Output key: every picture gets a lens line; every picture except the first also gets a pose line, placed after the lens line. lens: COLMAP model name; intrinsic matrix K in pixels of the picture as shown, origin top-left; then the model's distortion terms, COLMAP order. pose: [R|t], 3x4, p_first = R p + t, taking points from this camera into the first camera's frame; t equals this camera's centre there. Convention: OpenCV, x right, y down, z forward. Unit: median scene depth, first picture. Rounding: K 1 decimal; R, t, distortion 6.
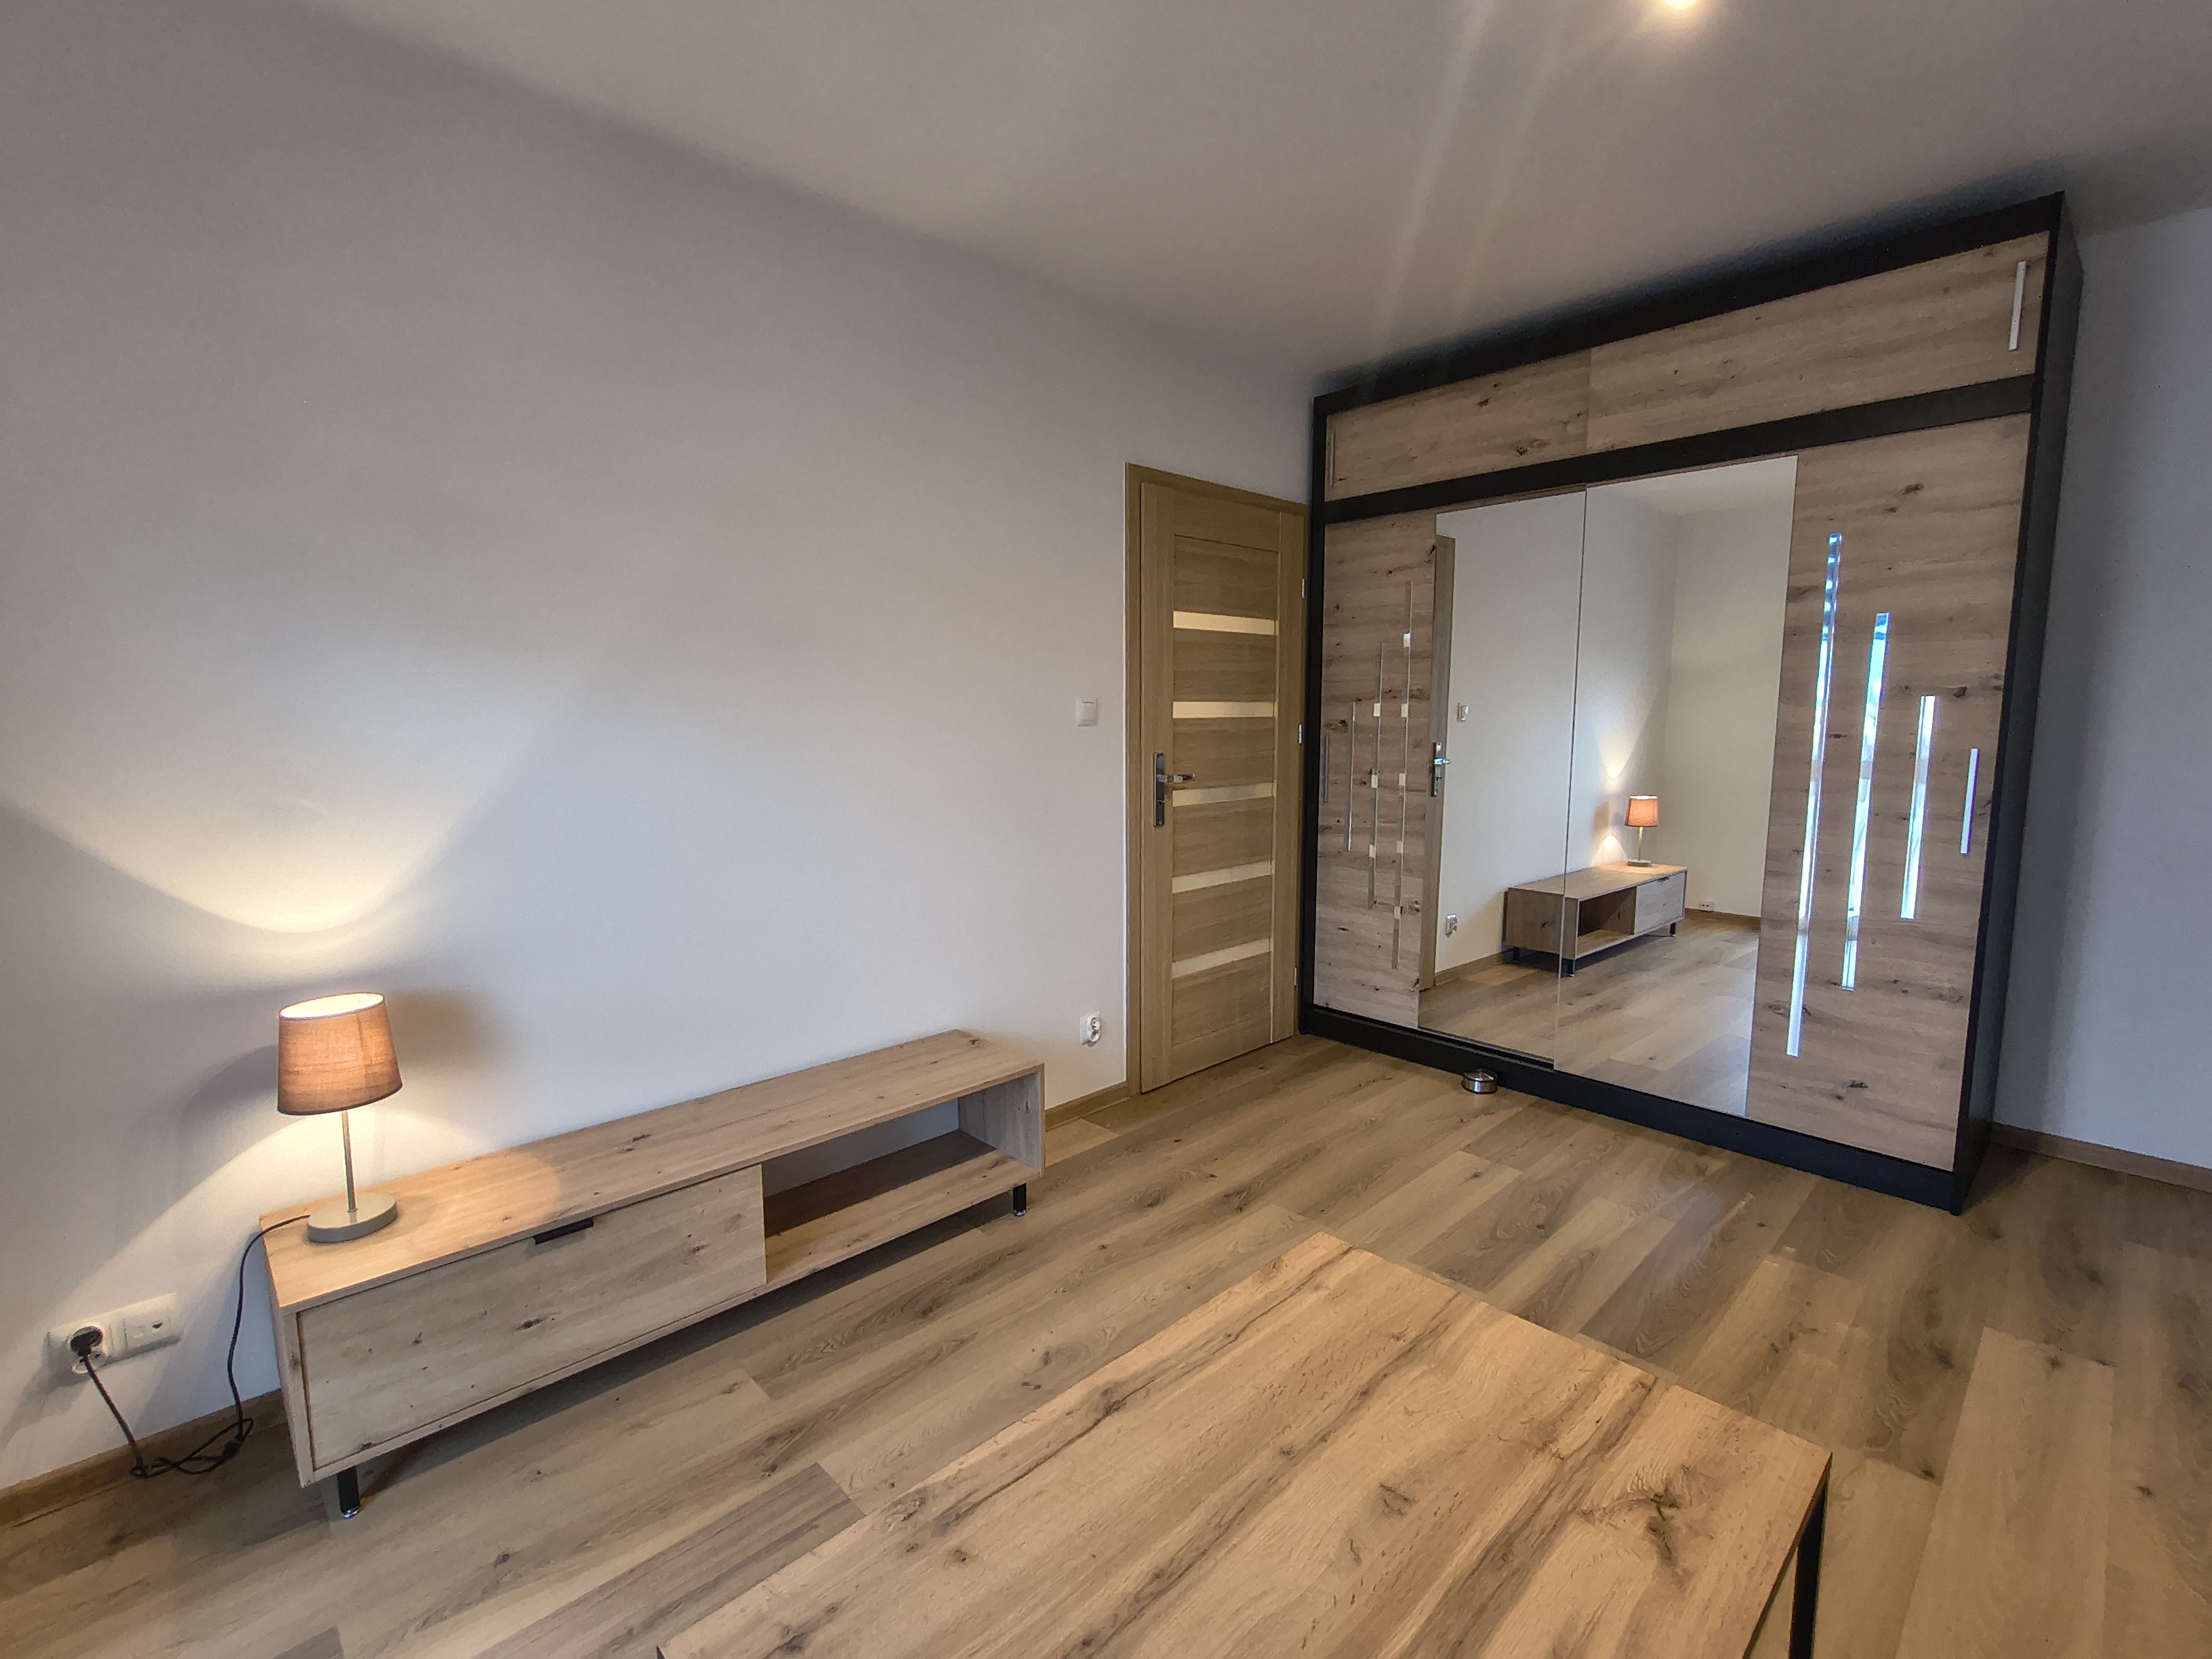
lens RADIAL K [[1000.3, 0, 1107.2], [0, 1000.3, 831.8], [0, 0, 1]] dist [-0.001433, 0.000364]
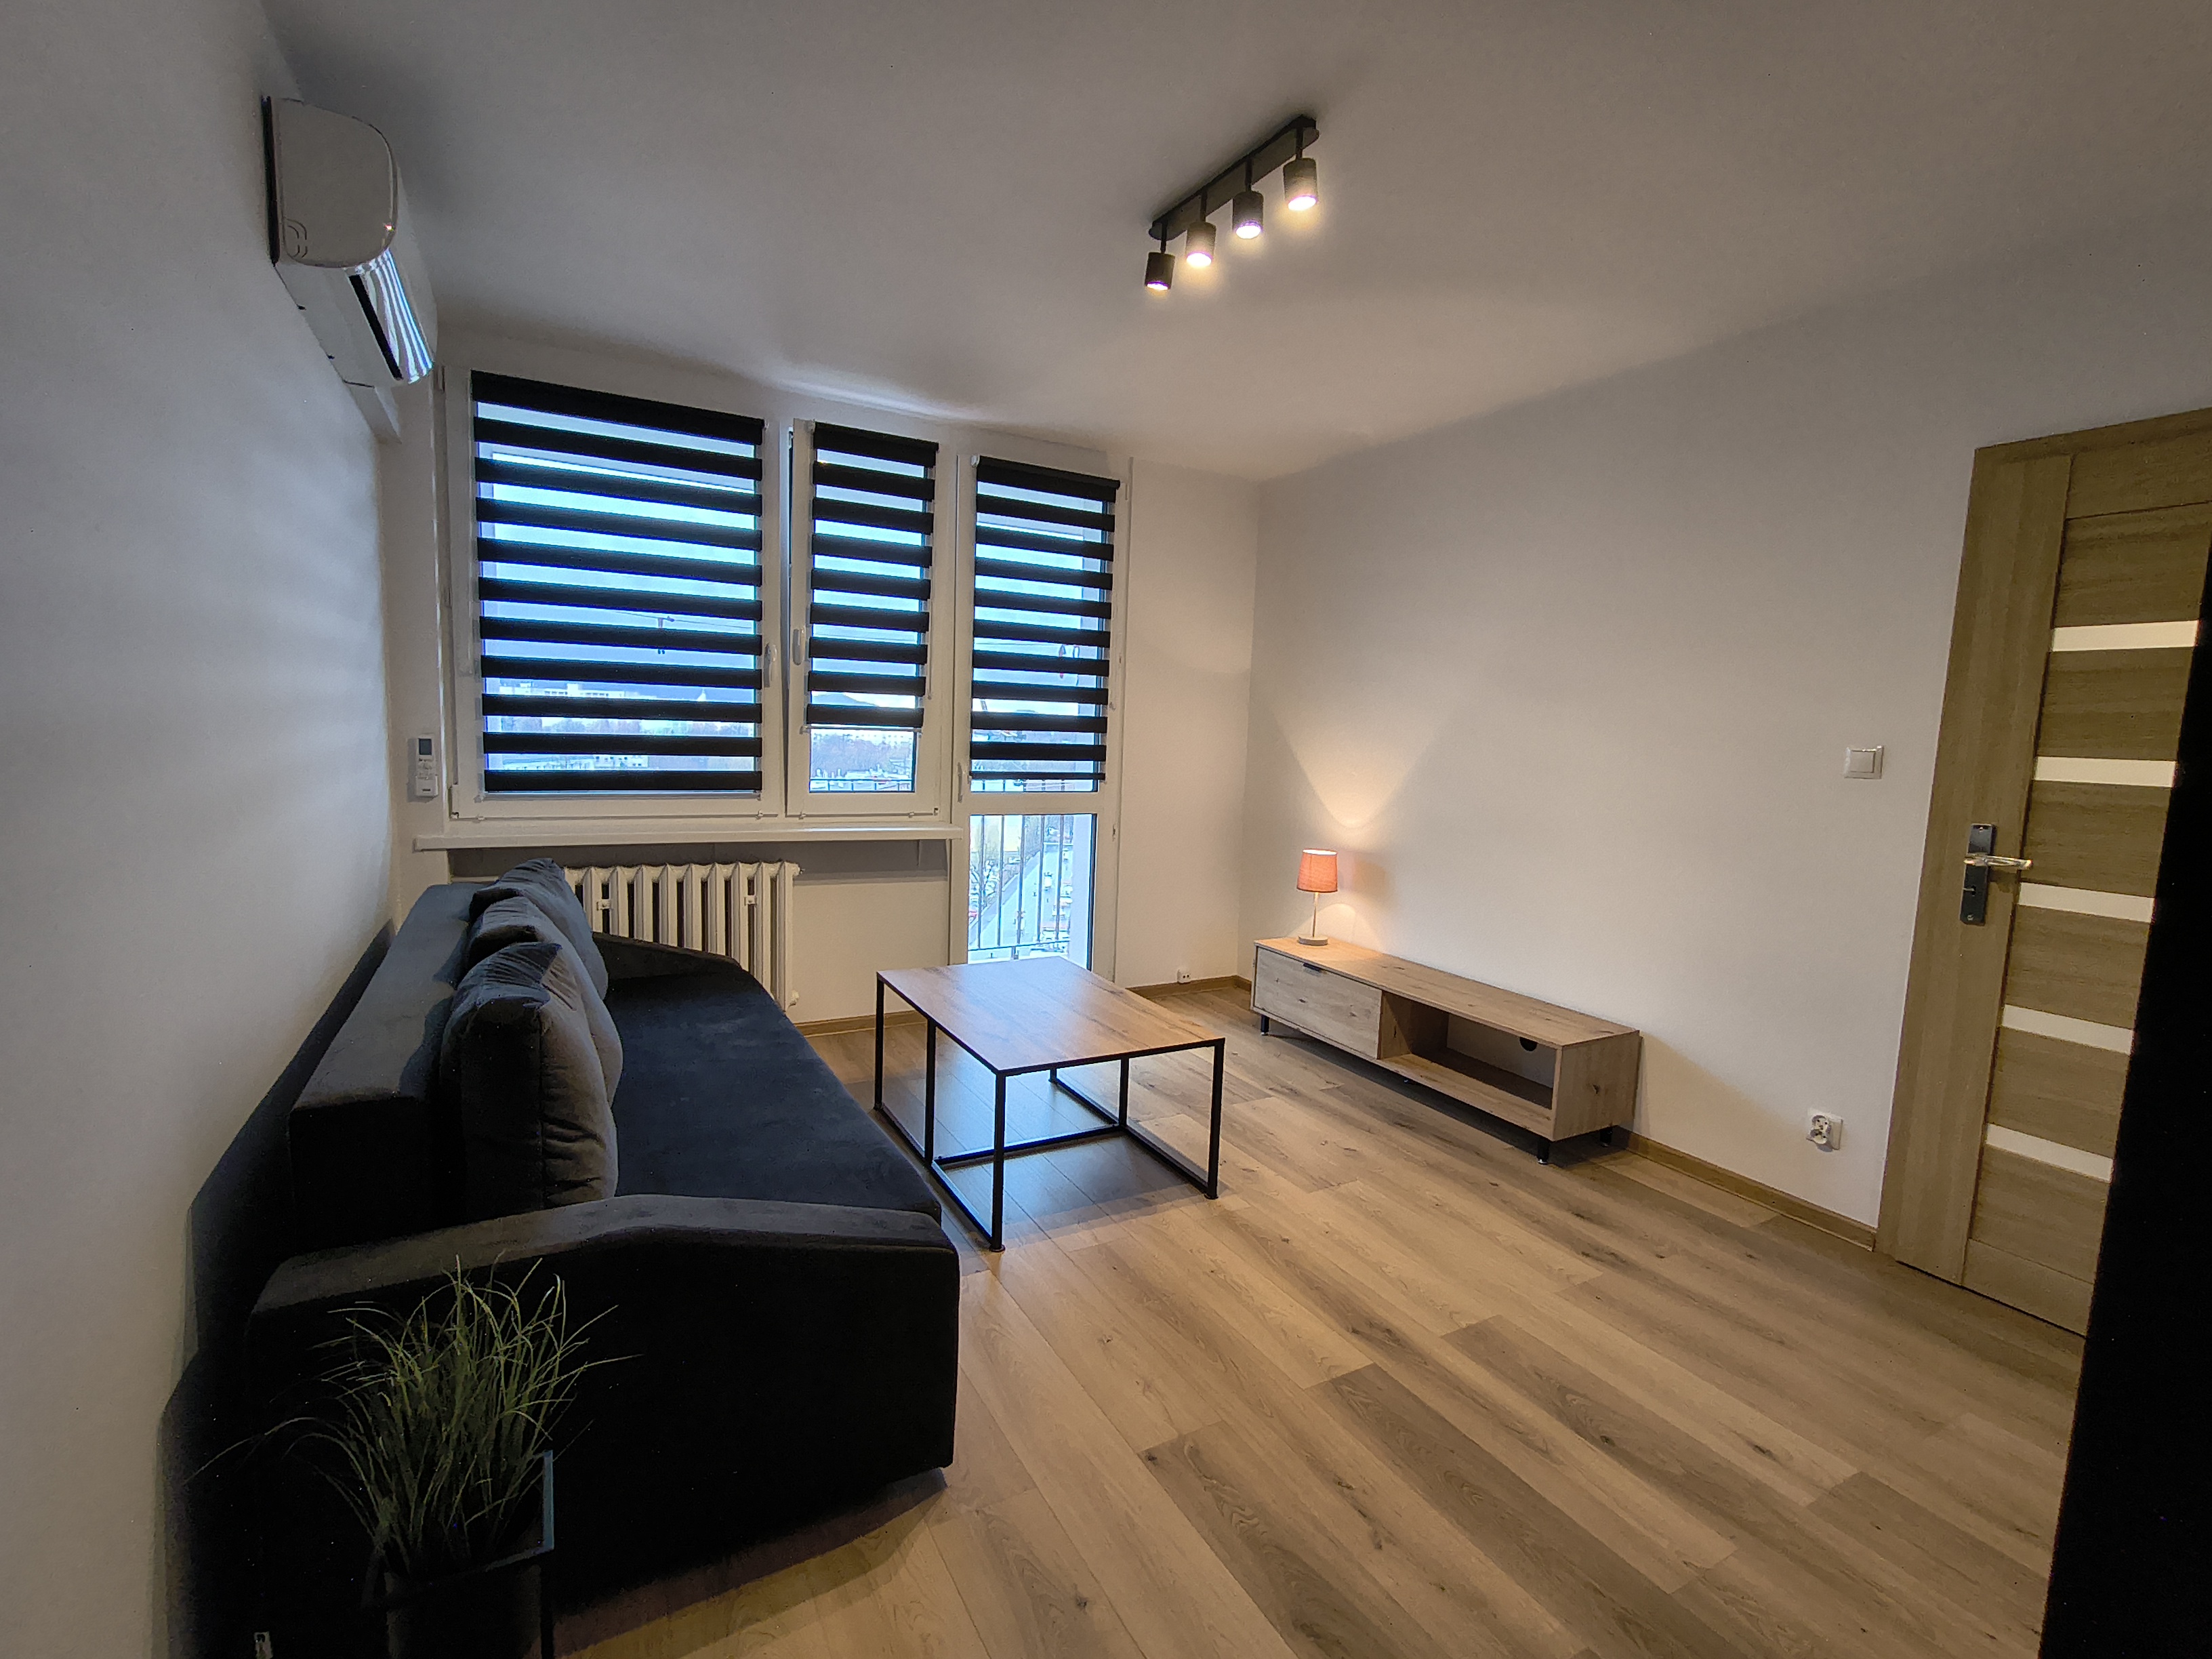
lens RADIAL K [[1000.3, 0, 1107.2], [0, 1000.3, 831.8], [0, 0, 1]] dist [-0.001433, 0.000364]
pose [[-0.250583, 0.103017, -0.962598, 1.194024], [-0.152525, 0.977703, 0.144338, -0.105313], [0.956004, 0.182989, -0.229283, 0.718636]]
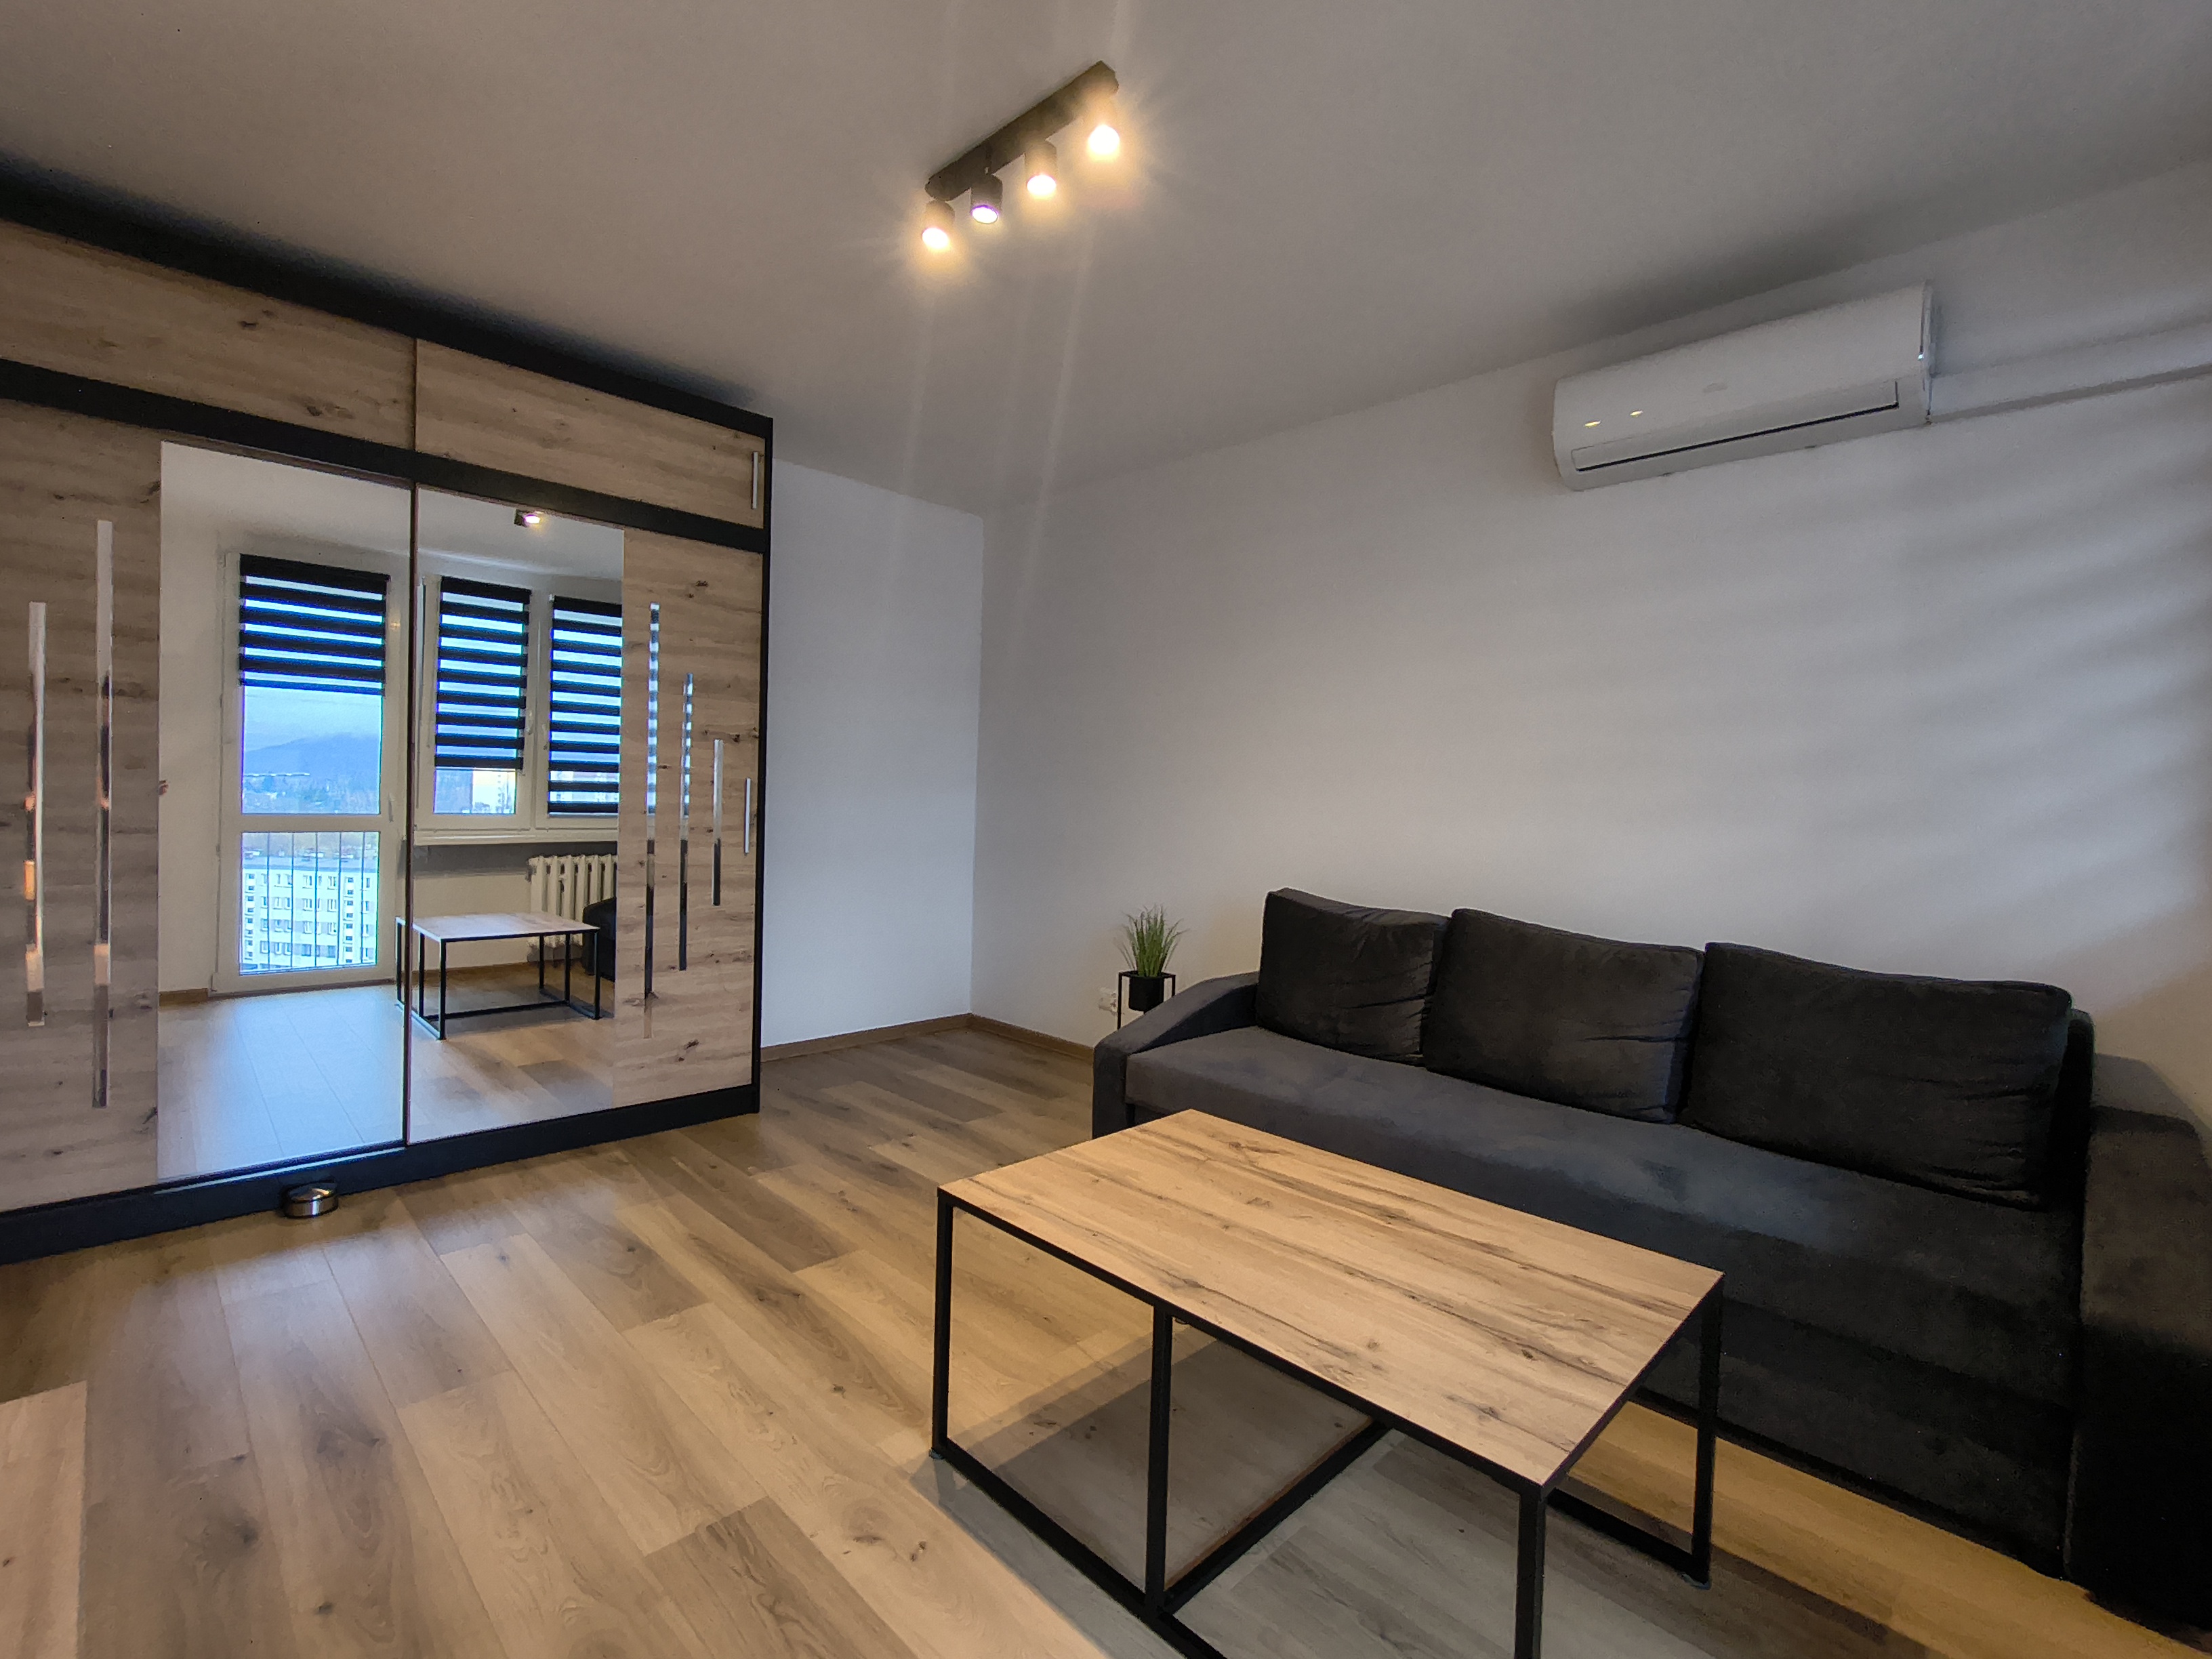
lens RADIAL K [[1000.3, 0, 1107.2], [0, 1000.3, 831.8], [0, 0, 1]] dist [-0.001433, 0.000364]
pose [[-0.022508, -0.022451, 0.999495, -0.545979], [0.091497, 0.995506, 0.024422, 0.004133], [-0.995551, 0.092000, -0.020352, 0.508579]]
